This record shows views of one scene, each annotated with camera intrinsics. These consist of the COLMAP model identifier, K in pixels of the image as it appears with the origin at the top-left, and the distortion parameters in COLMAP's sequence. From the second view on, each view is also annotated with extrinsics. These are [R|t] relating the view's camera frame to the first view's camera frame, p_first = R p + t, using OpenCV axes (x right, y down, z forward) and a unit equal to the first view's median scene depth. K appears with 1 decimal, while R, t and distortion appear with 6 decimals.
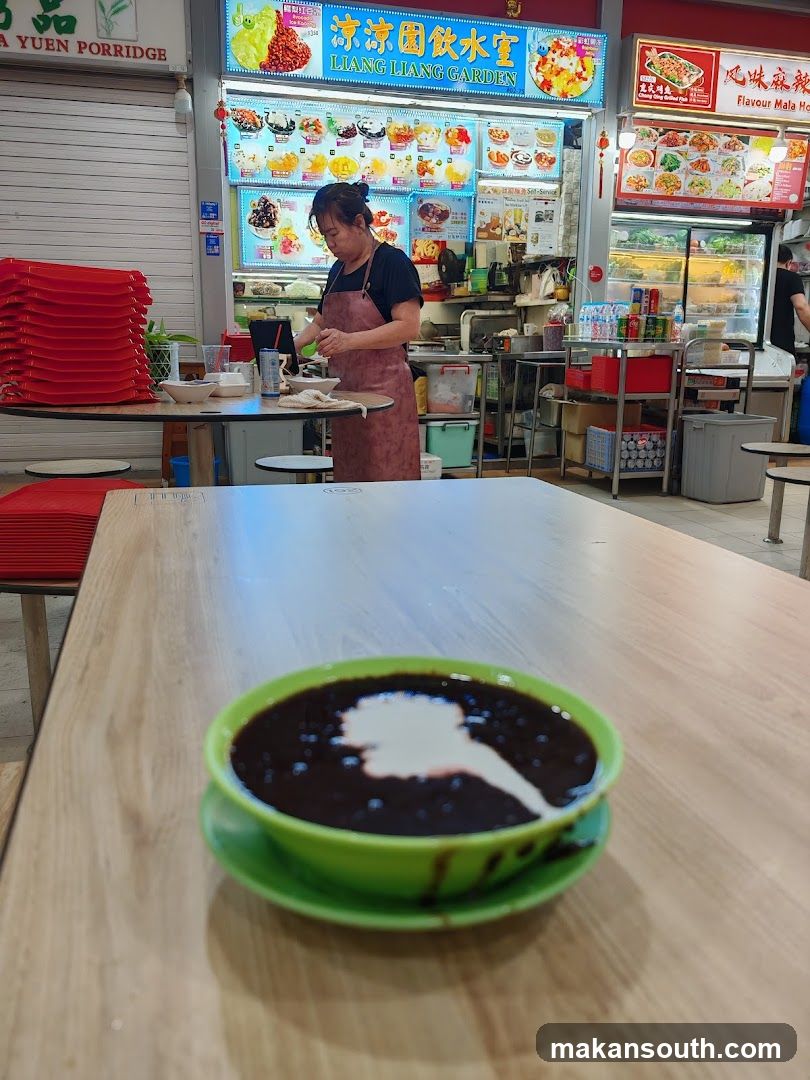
lens RADIAL K [[872.6, 0, 405.0], [0, 872.6, 540.0], [0, 0, 1]] dist [-0.007776, 0.001700]
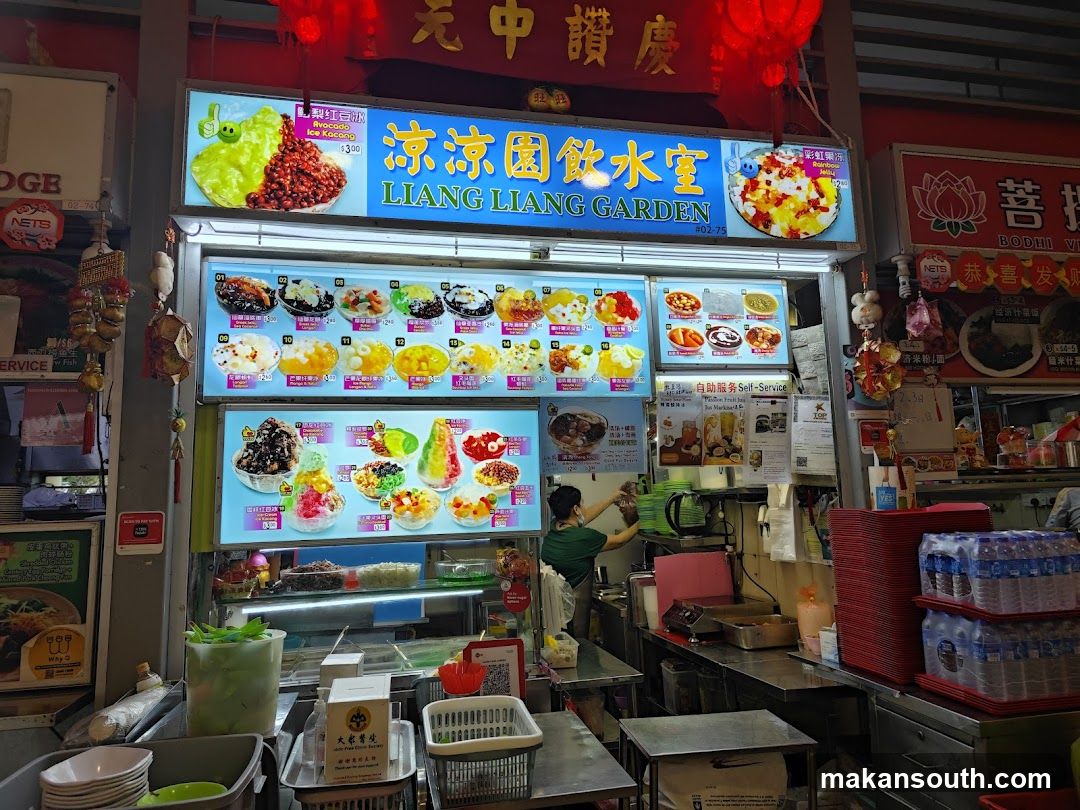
lens RADIAL K [[696.8, 0, 531.9], [0, 696.8, 394.3], [0, 0, 1]] dist [0.027829, 0.000223]
pose [[0.996473, -0.046762, -0.069674, 0.034458], [0.017817, 0.929304, -0.368886, -0.240633], [0.081999, 0.366343, 0.926860, 0.592000]]
